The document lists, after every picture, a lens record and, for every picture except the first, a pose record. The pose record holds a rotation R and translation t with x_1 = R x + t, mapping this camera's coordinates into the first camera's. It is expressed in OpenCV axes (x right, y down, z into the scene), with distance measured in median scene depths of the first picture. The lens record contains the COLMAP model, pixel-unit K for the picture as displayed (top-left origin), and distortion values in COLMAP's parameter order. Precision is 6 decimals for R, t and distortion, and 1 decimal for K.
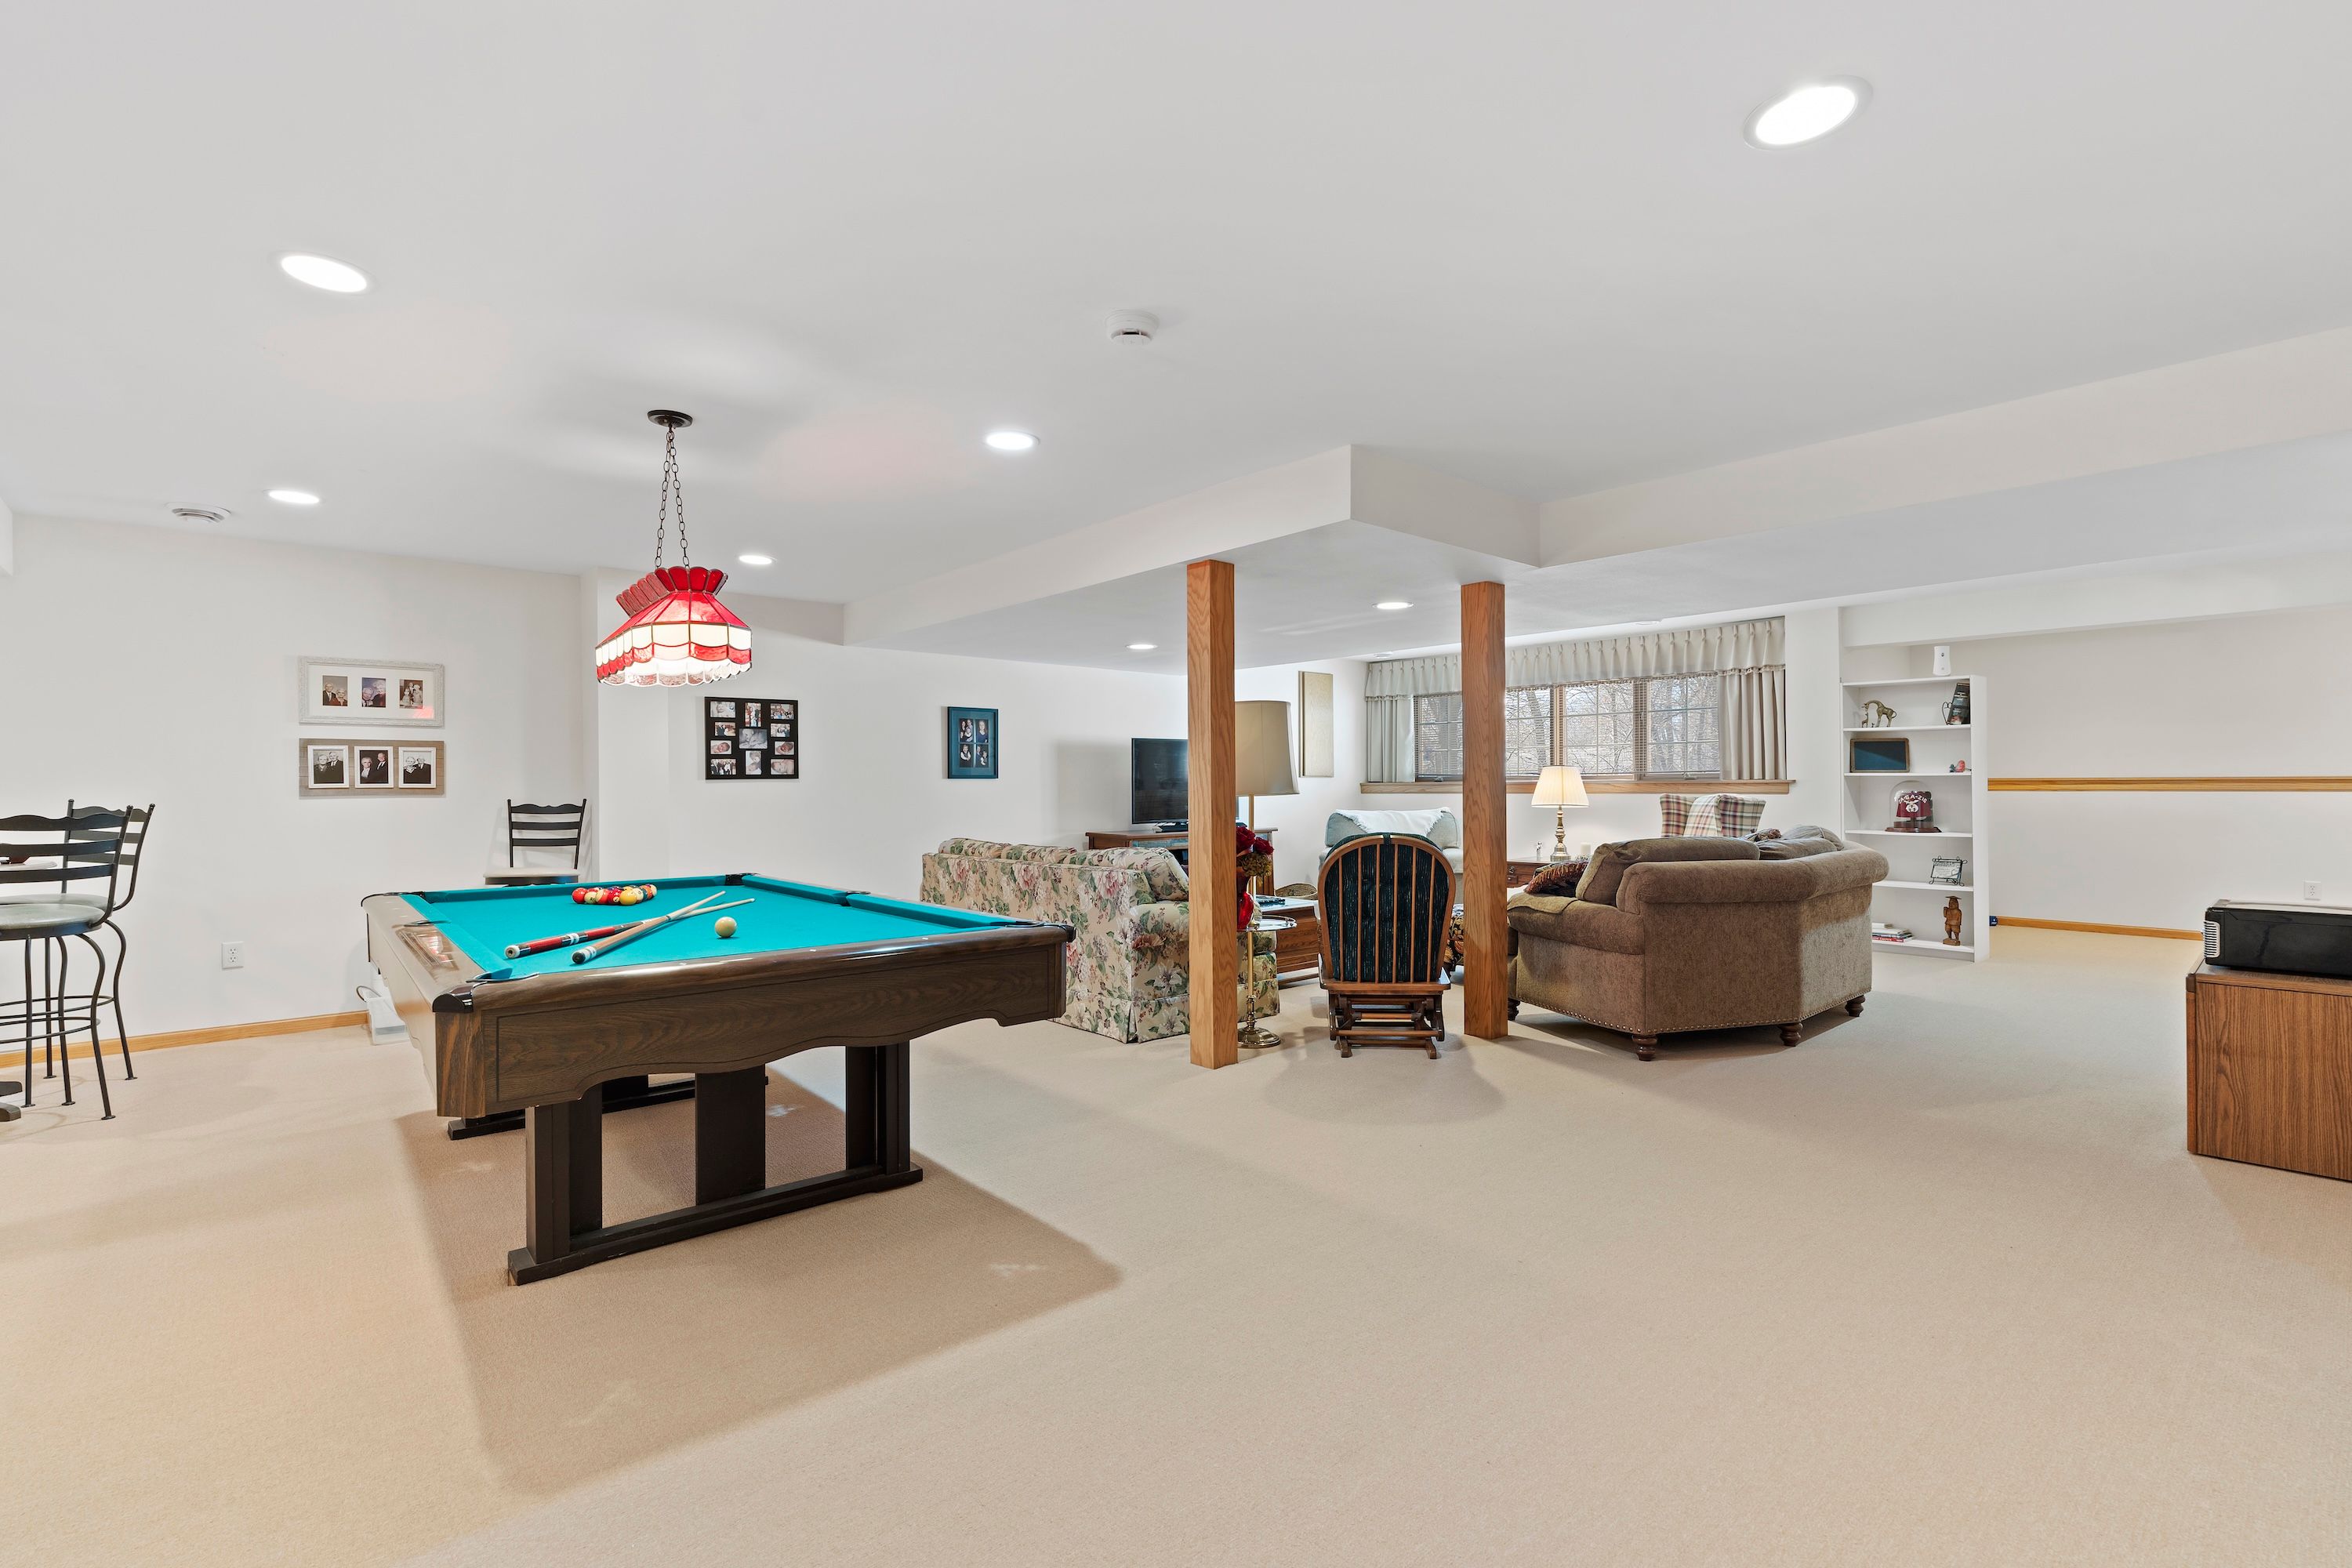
lens RADIAL K [[1071.5, 0, 1170.2], [0, 1071.5, 776.7], [0, 0, 1]] dist [-0.009511, 0.002822]
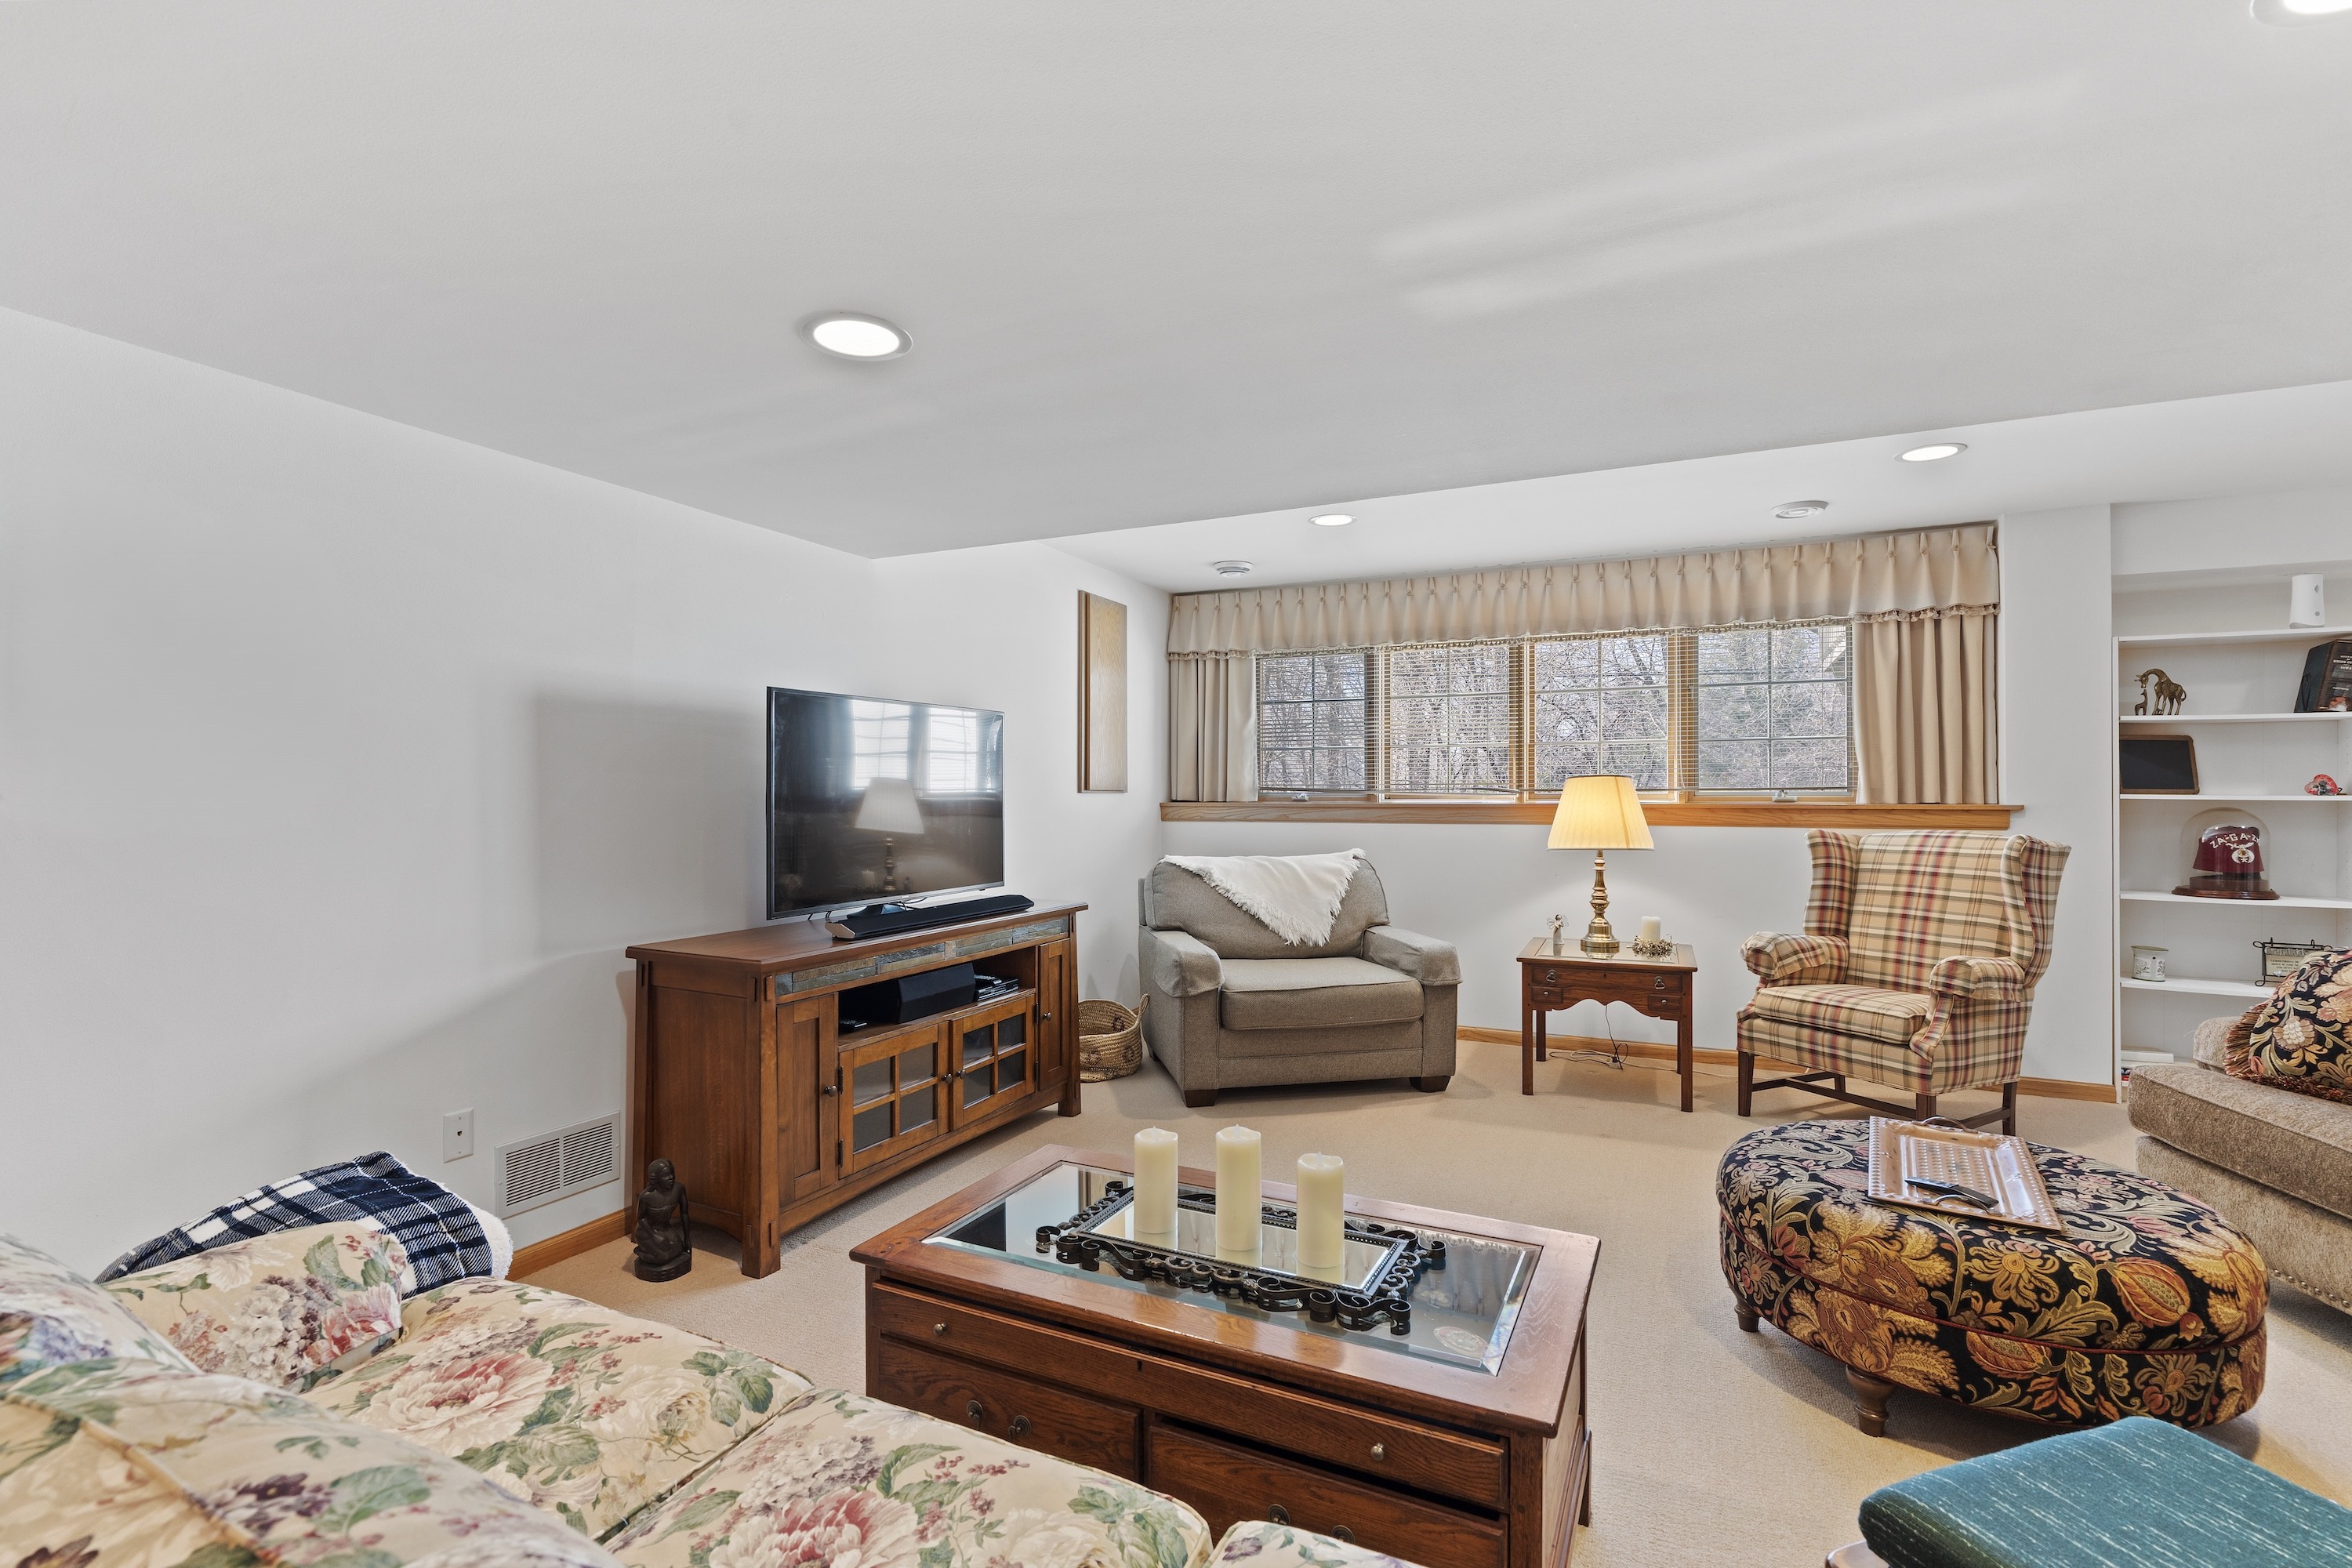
lens RADIAL K [[1071.5, 0, 1182.9], [0, 1071.5, 789.1], [0, 0, 1]] dist [-0.009511, 0.002822]
pose [[0.916857, 0.009421, 0.399106, -0.052888], [-0.009310, 0.999954, -0.002216, -0.000370], [-0.399108, -0.001684, 0.916902, 0.618137]]
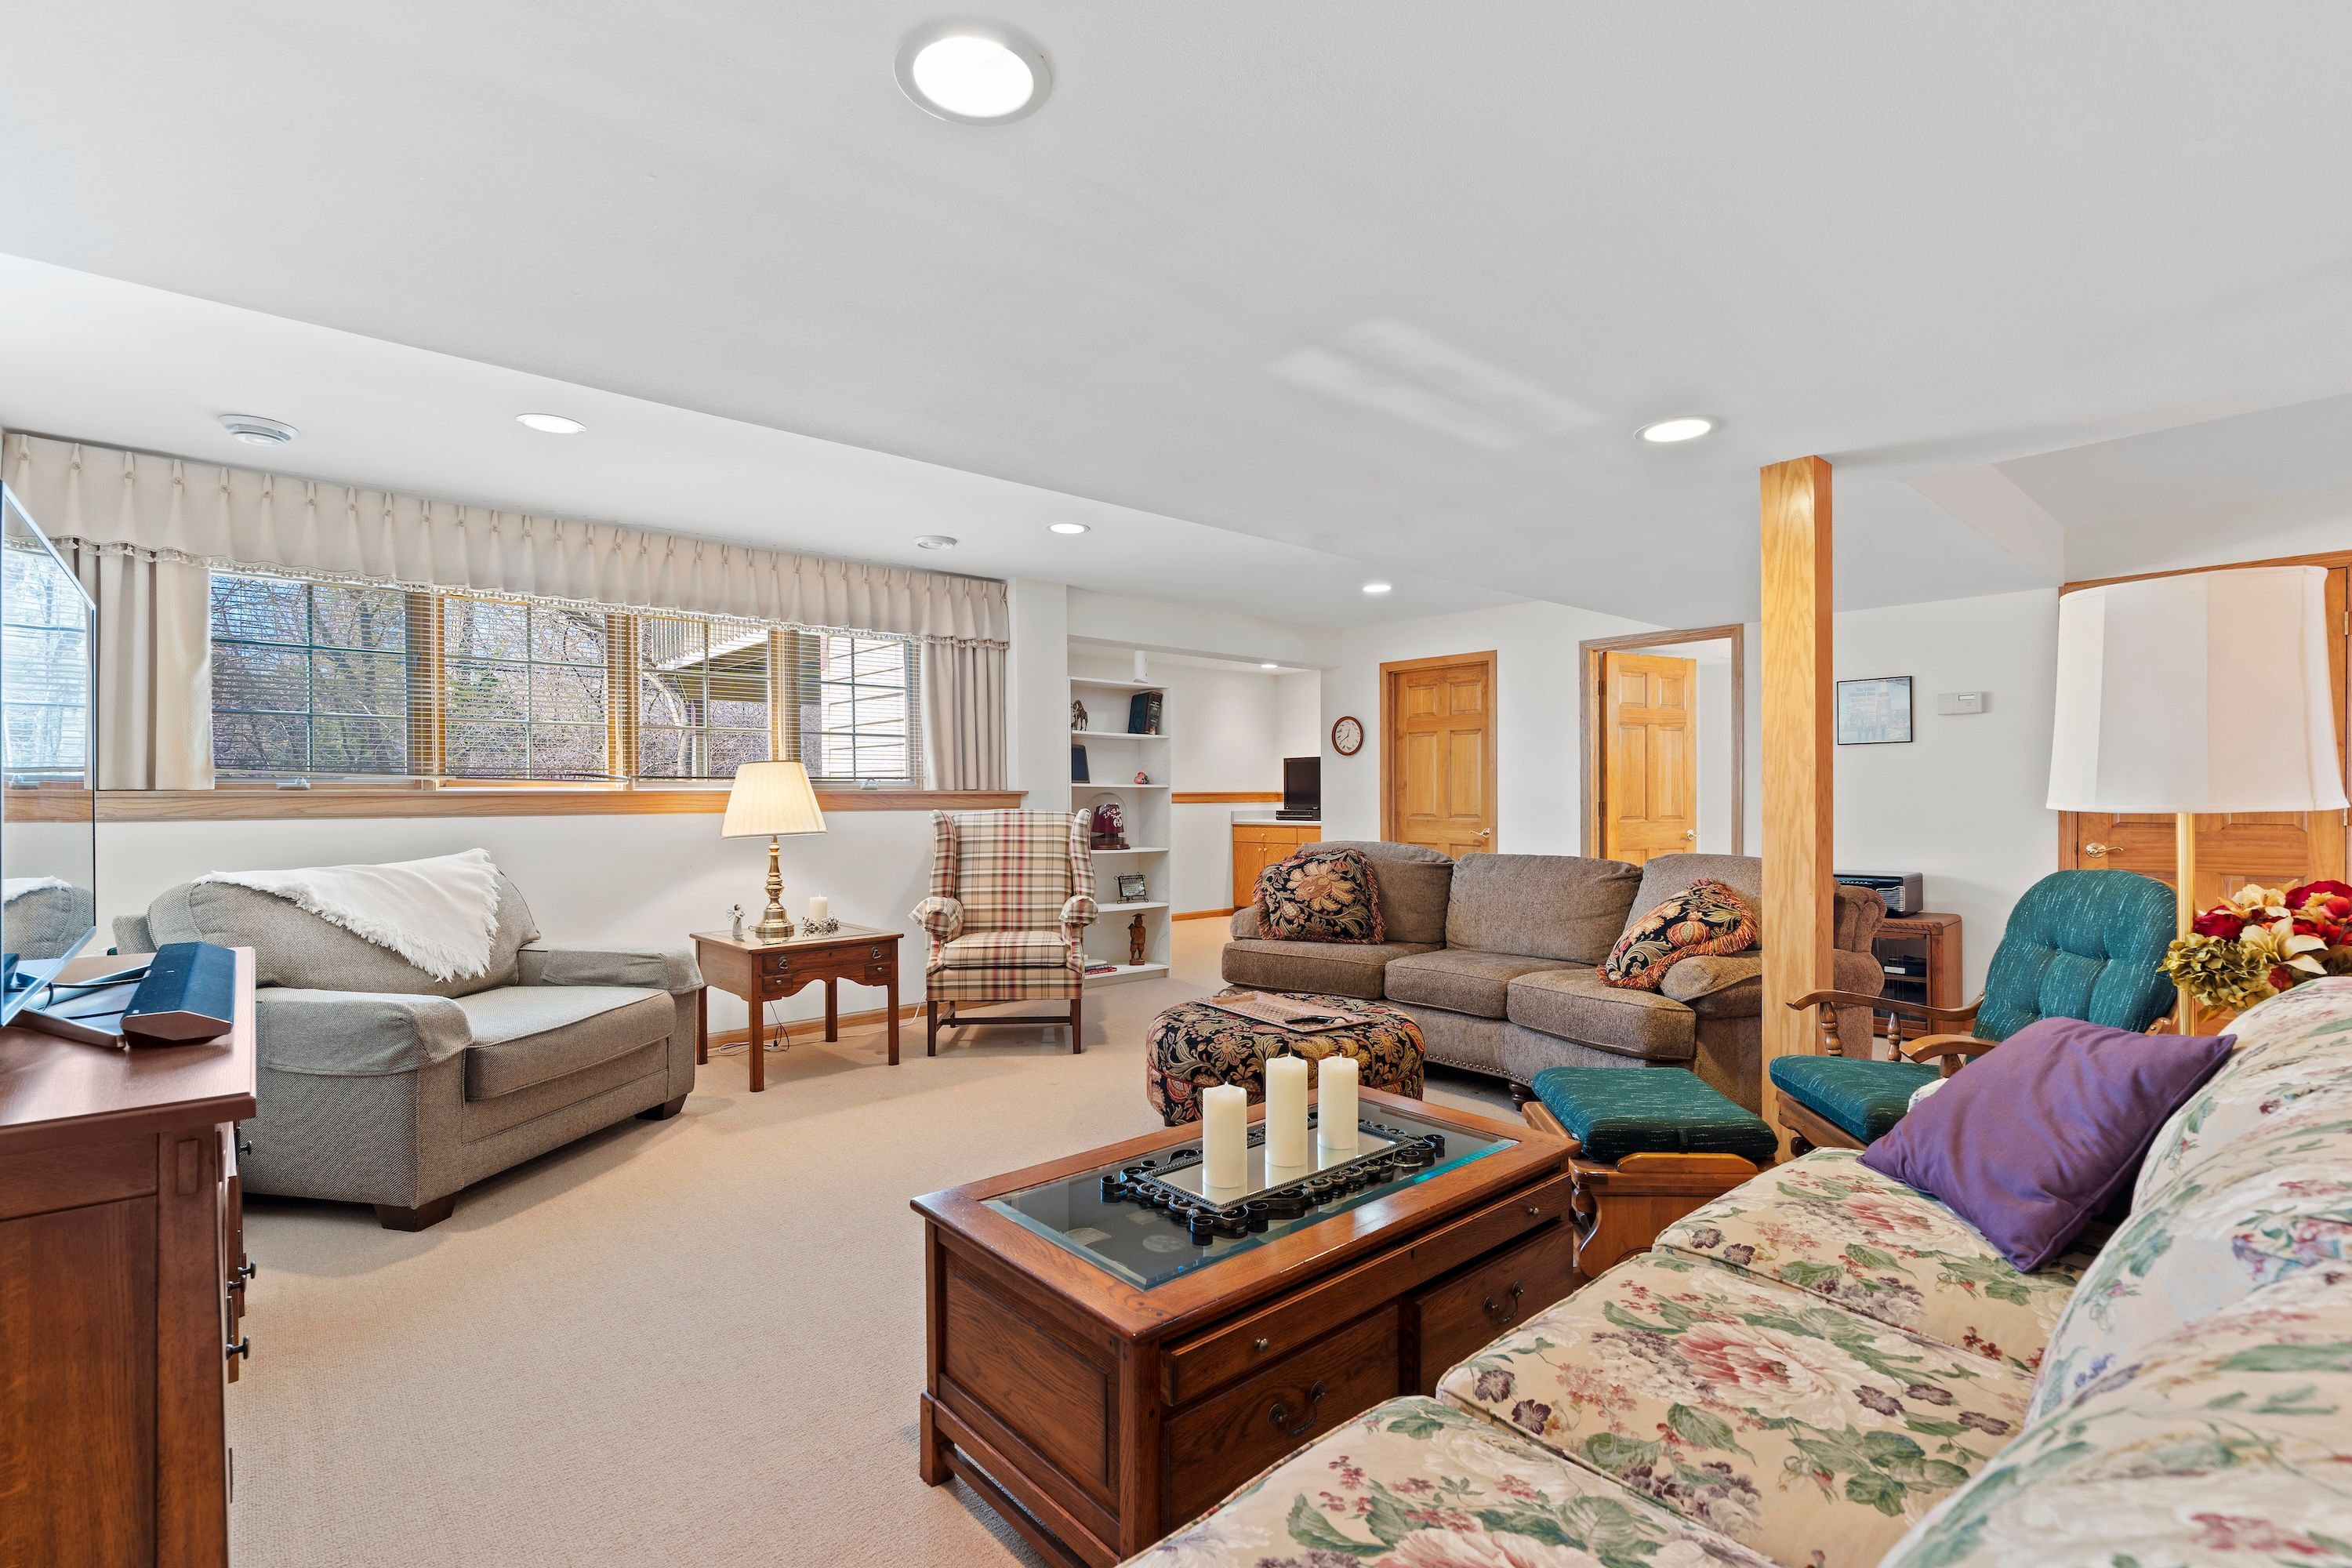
lens RADIAL K [[1071.5, 0, 1184.2], [0, 1071.5, 801.6], [0, 0, 1]] dist [-0.009511, 0.002822]
pose [[-0.022968, 0.003352, 0.999731, -0.198822], [-0.001171, 0.999994, -0.003380, 0.012539], [-0.999736, -0.001248, -0.022964, 0.850659]]
